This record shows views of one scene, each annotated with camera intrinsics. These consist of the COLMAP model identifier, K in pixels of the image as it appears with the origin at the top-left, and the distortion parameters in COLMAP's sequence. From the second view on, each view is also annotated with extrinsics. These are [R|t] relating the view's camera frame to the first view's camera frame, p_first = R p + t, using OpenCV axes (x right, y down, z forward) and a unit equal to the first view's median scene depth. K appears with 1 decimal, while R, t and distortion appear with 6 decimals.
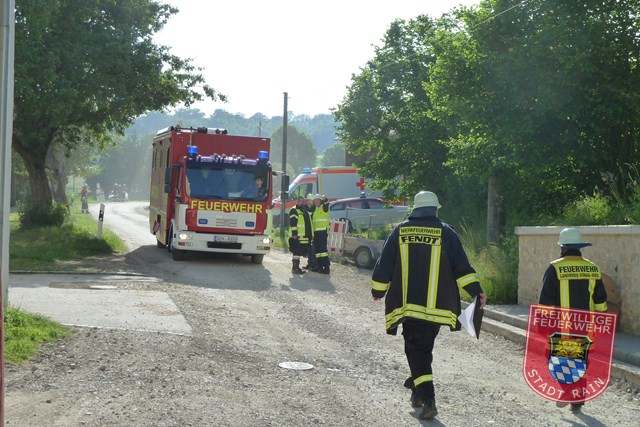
lens RADIAL K [[1096.0, 0, 320.0], [0, 1096.0, 213.5], [0, 0, 1]] dist [0.025885, 0.043857]
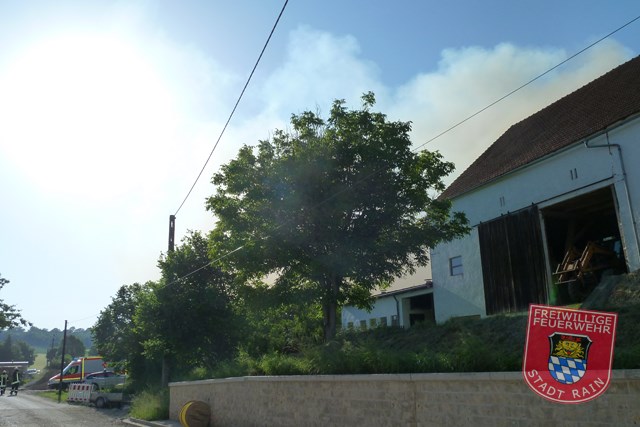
lens RADIAL K [[560.3, 0, 320.0], [0, 560.3, 213.5], [0, 0, 1]] dist [-0.001664, -0.004957]
pose [[0.936131, 0.038106, 0.349580, 0.041597], [0.057823, 0.963899, -0.259912, -0.004337], [-0.346865, 0.263526, 0.900133, -0.161301]]
